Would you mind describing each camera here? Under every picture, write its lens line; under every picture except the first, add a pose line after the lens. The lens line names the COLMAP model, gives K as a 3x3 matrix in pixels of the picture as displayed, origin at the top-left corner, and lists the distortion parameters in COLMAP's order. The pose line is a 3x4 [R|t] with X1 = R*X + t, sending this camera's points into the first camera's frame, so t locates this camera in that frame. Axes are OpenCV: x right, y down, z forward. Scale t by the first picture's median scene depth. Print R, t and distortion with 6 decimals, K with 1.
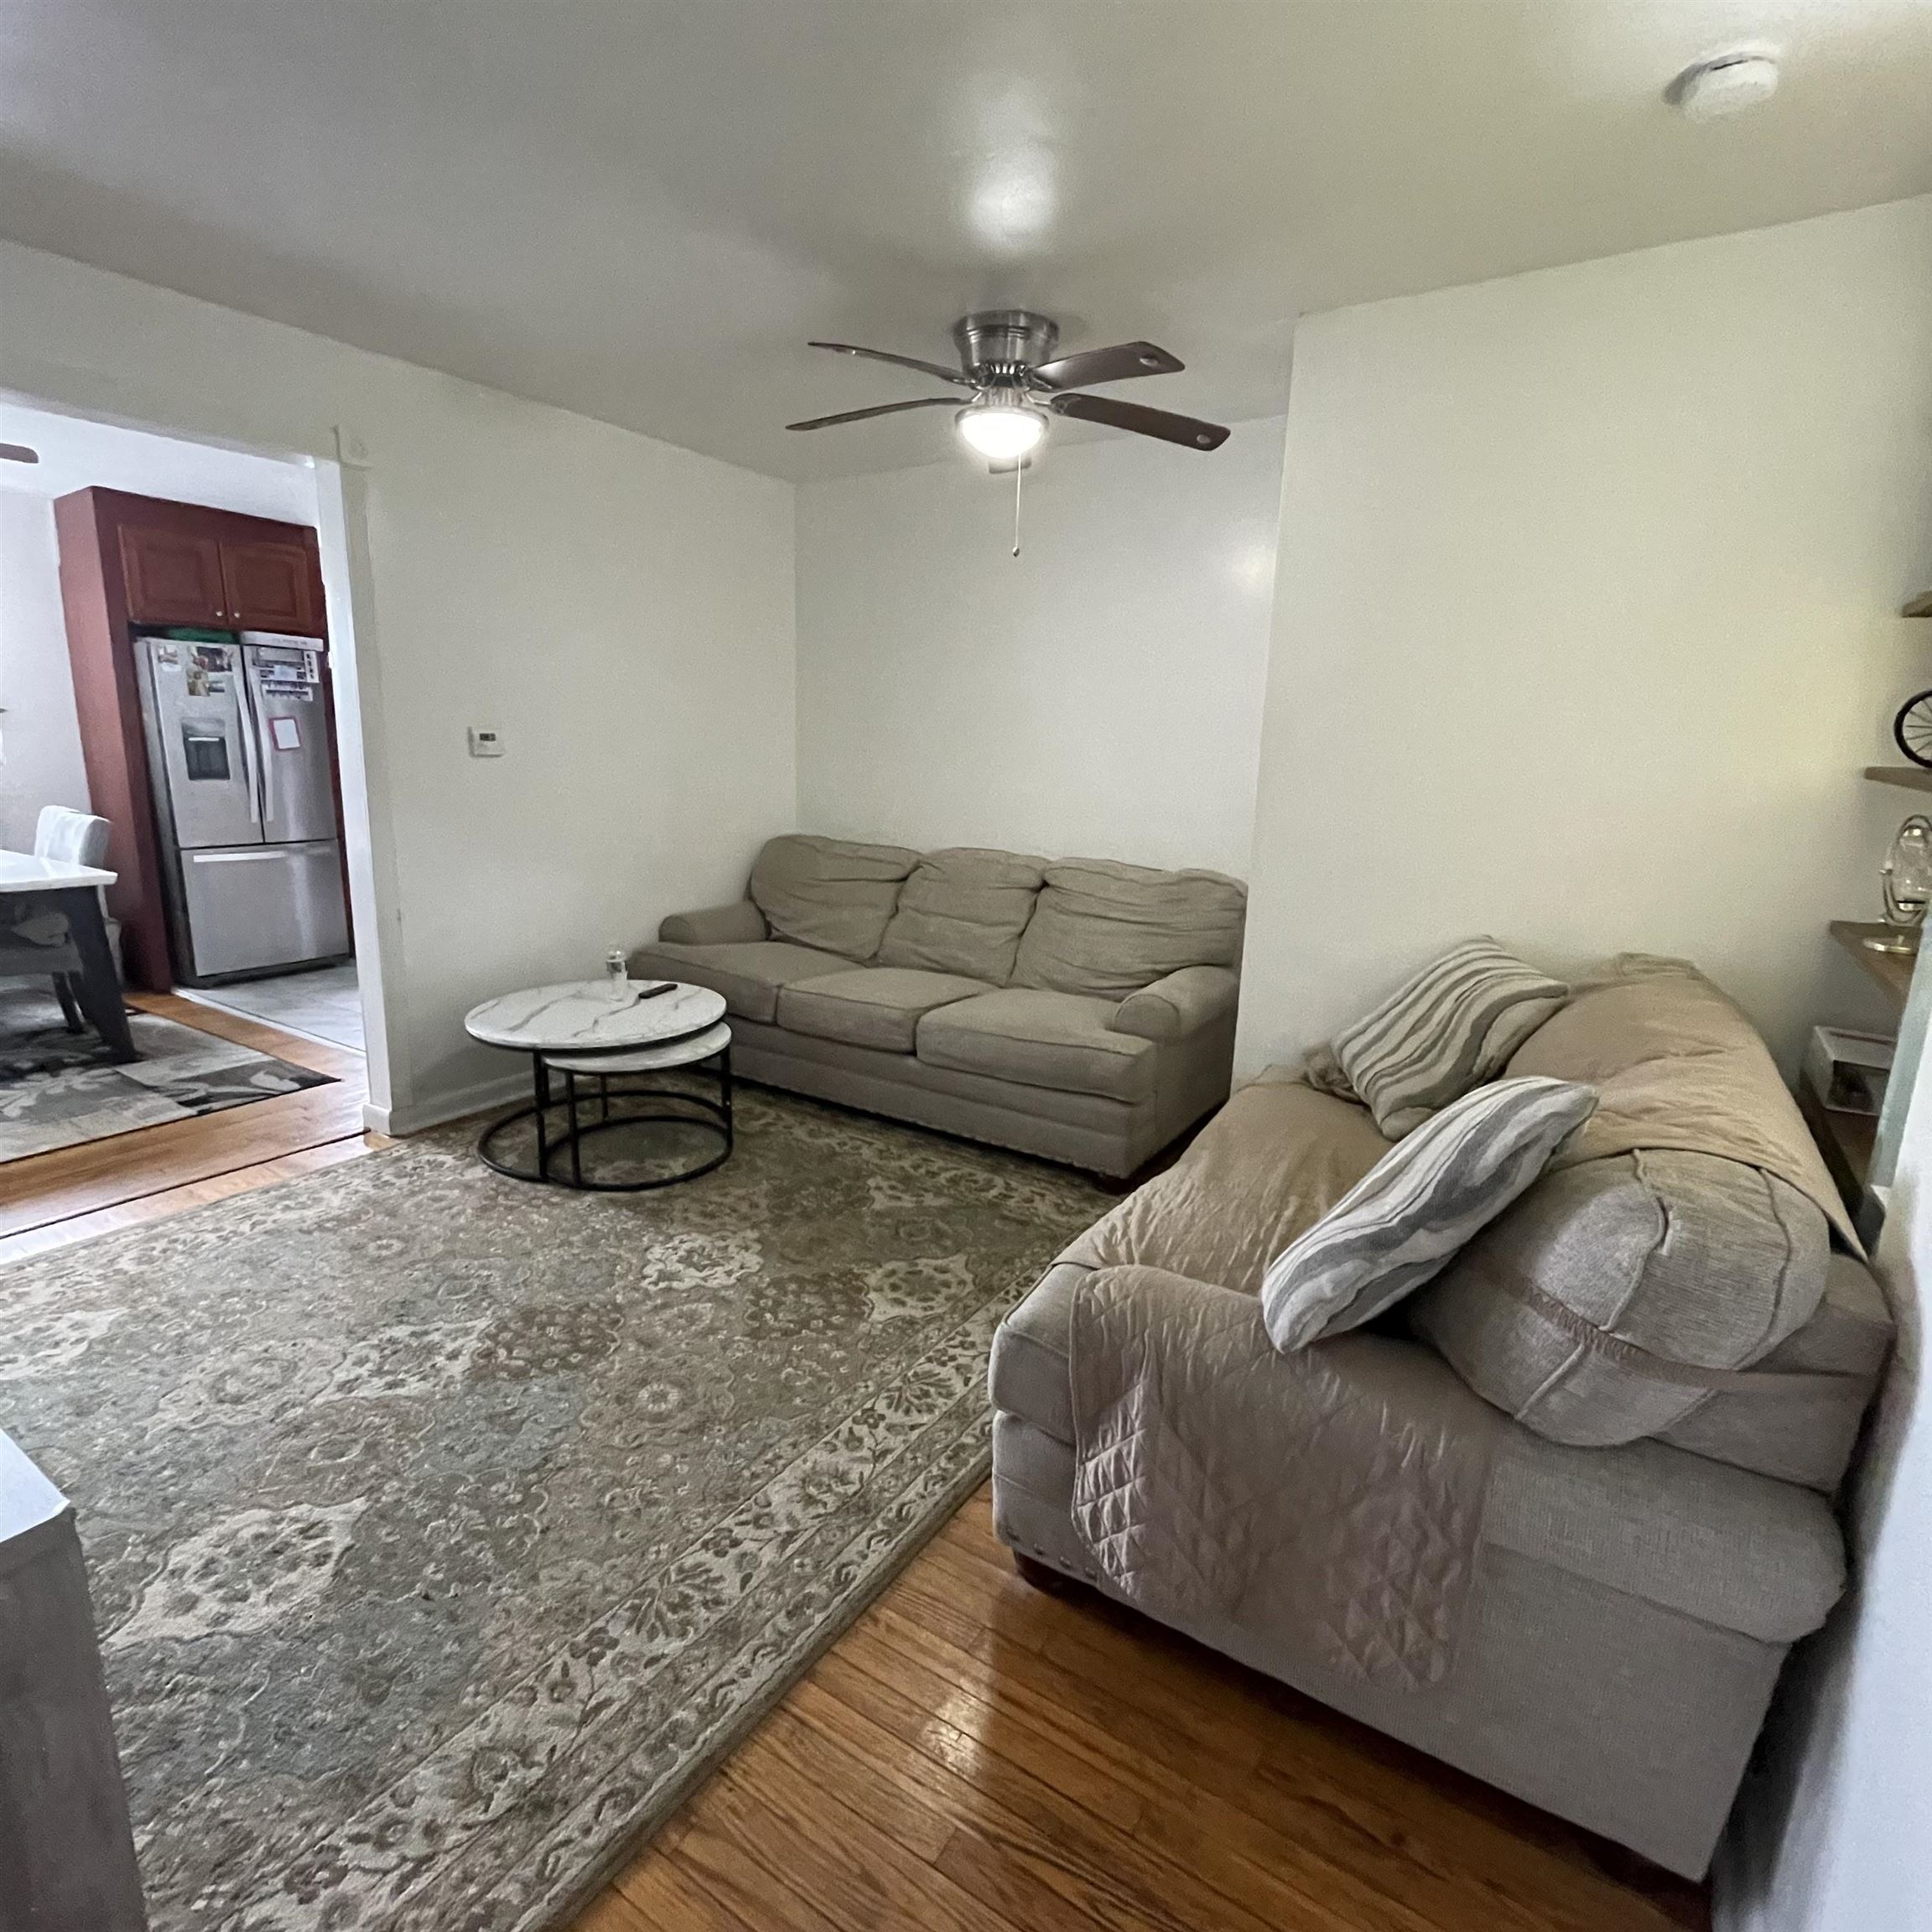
lens RADIAL K [[1038.7, 0, 966.0], [0, 1038.7, 966.0], [0, 0, 1]] dist [-0.003648, 0.000014]
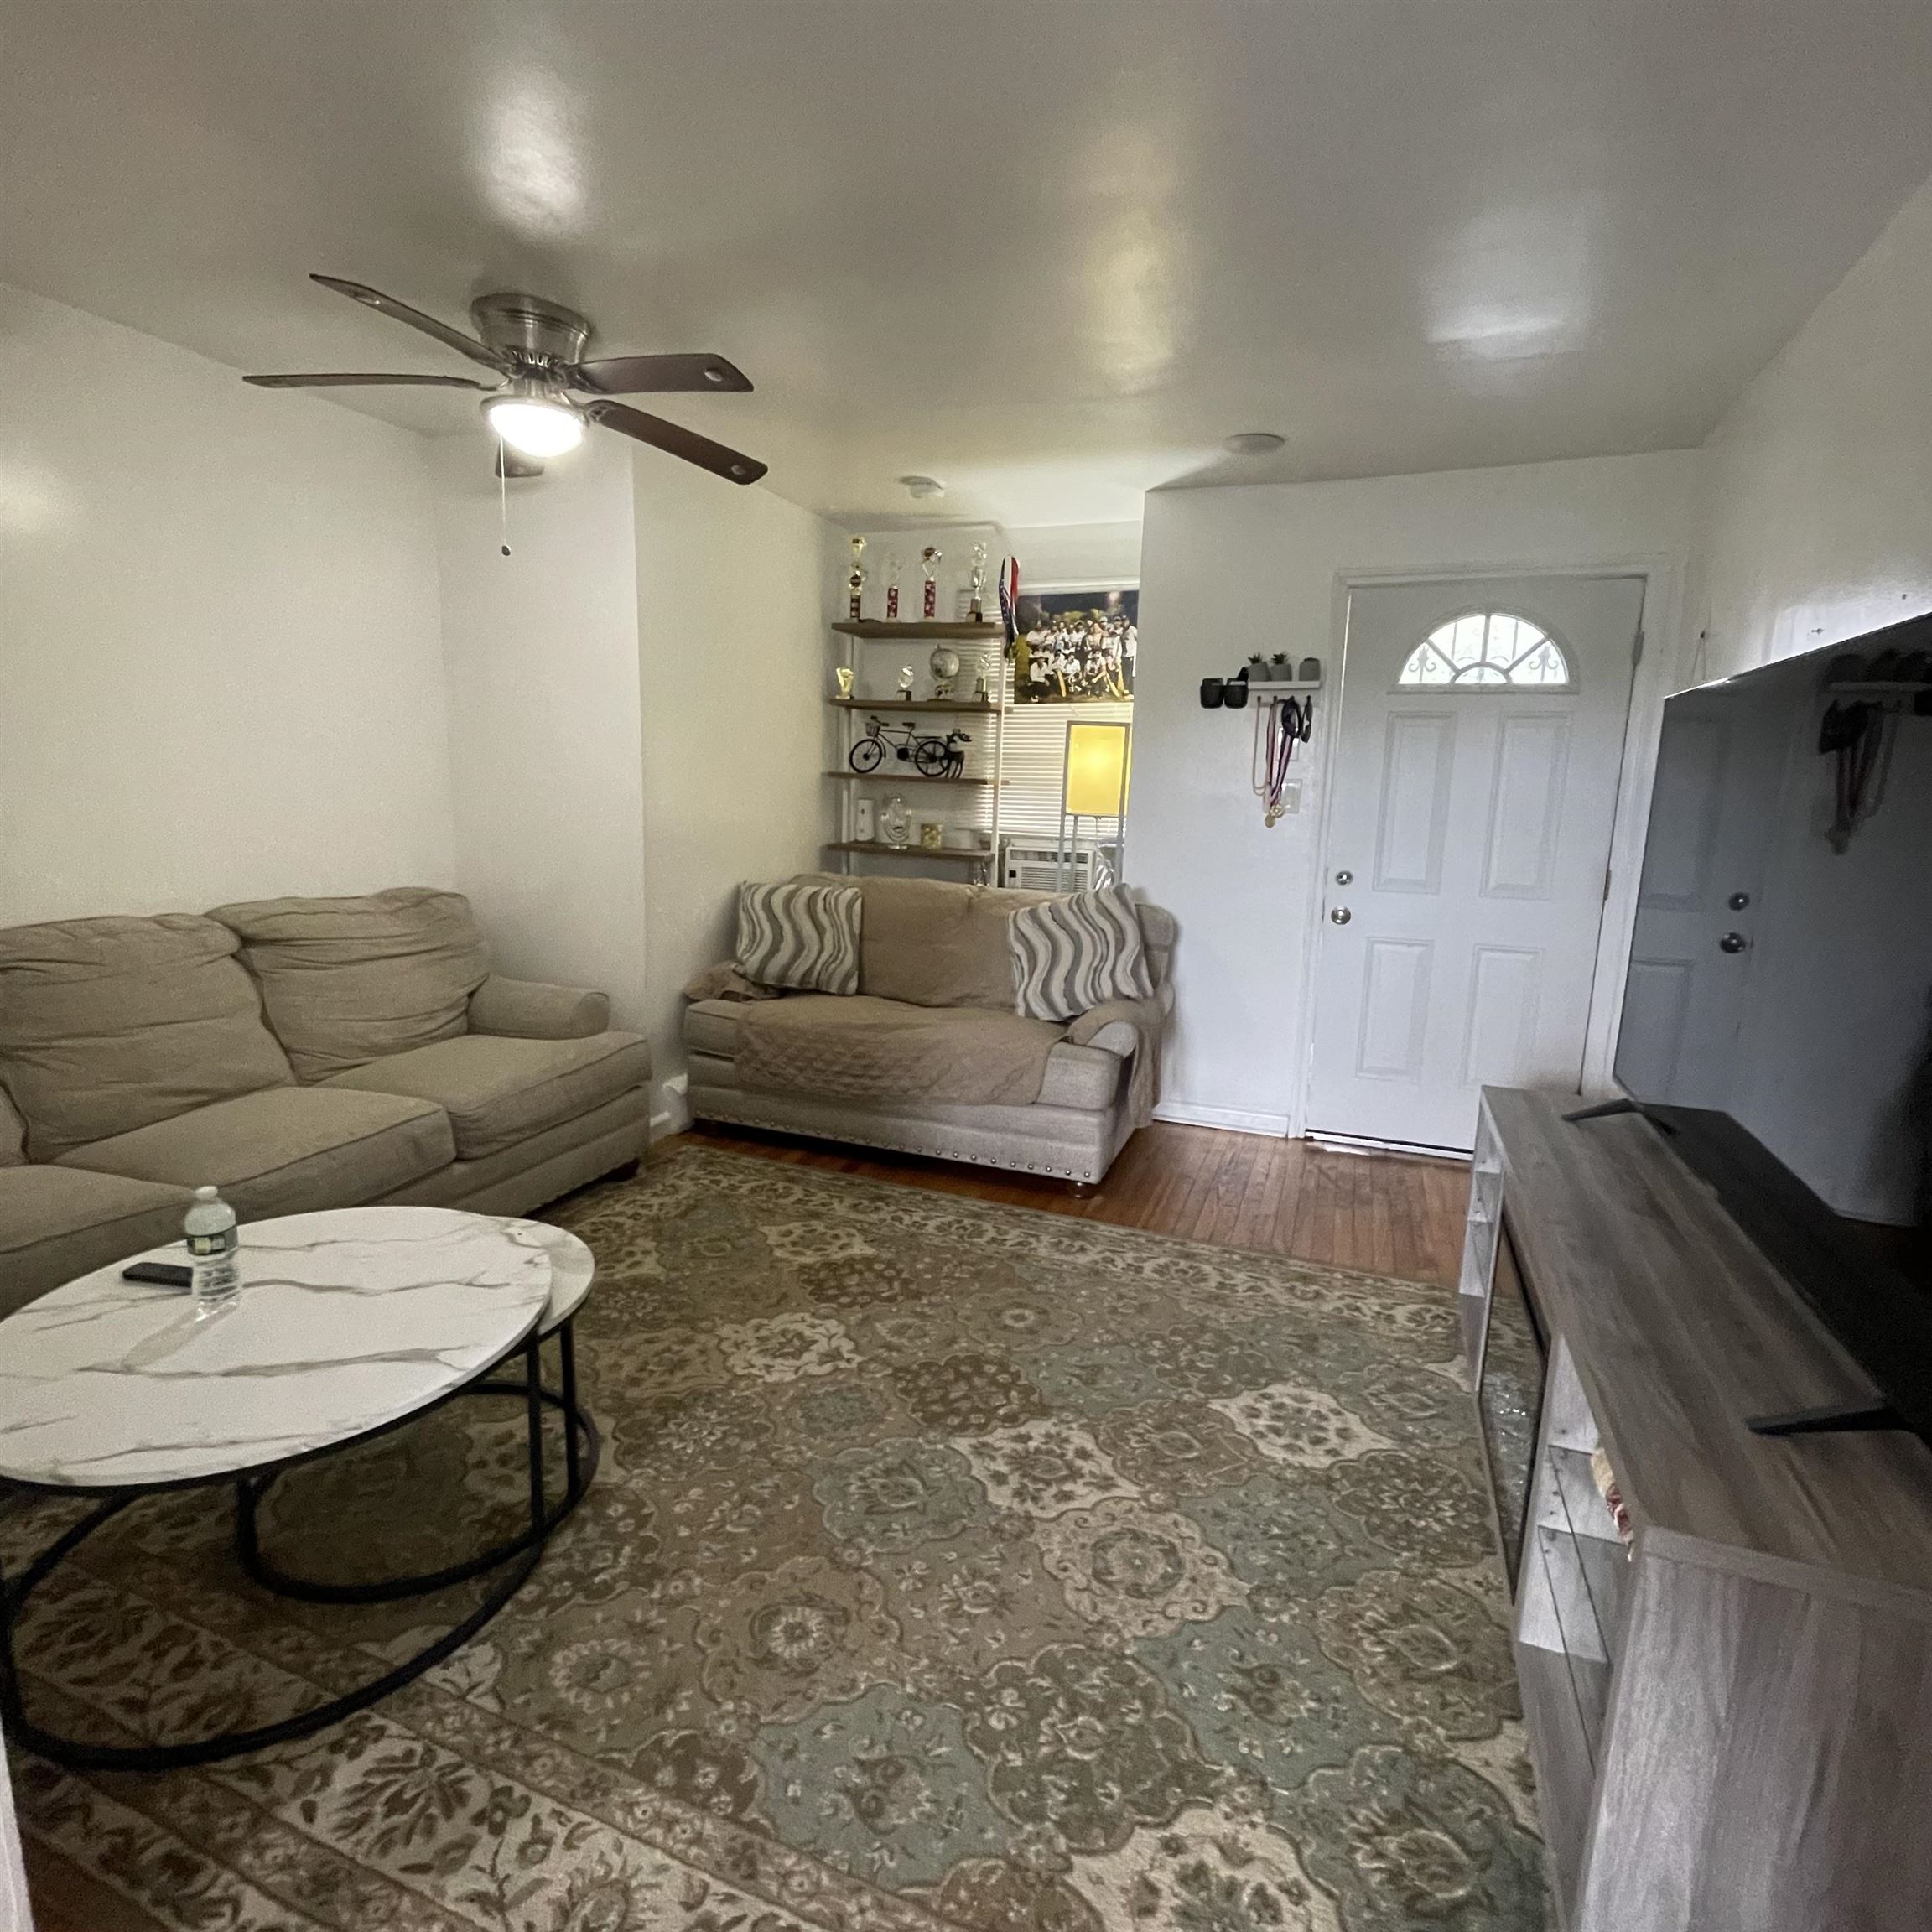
lens RADIAL K [[1038.7, 0, 966.0], [0, 1038.7, 966.0], [0, 0, 1]] dist [-0.003648, 0.000014]
pose [[-0.202341, -0.206367, 0.957325, -1.217507], [0.176696, 0.953809, 0.242955, -0.253157], [-0.963243, 0.218315, -0.156531, 1.037658]]
